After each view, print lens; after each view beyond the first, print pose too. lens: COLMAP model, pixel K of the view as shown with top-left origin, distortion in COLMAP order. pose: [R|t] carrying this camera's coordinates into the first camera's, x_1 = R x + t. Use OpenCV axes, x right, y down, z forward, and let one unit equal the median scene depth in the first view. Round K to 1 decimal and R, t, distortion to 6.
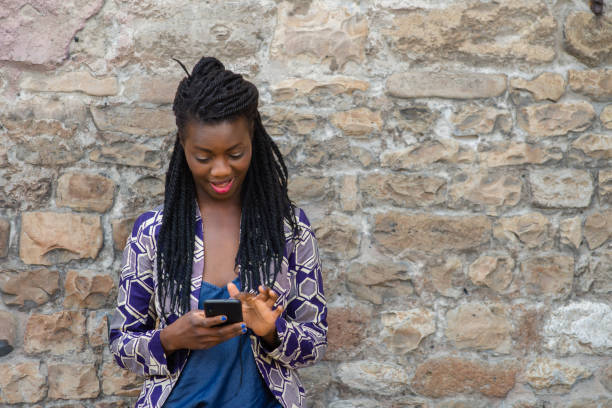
lens RADIAL K [[632.4, 0, 306.0], [0, 632.4, 194.8], [0, 0, 1]] dist [0.001995, -0.020191]
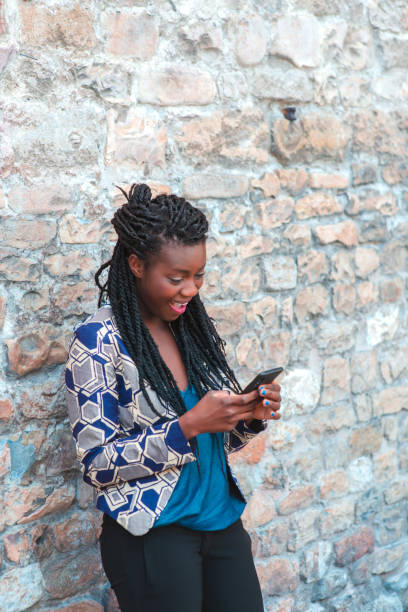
lens RADIAL K [[632.4, 0, 204.0], [0, 632.4, 306.0], [0, 0, 1]] dist [0.001995, -0.020191]
pose [[0.907971, -0.111088, 0.404039, -0.252799], [0.106003, 0.993749, 0.035012, -0.007826], [-0.405403, 0.011039, 0.914071, 0.010142]]
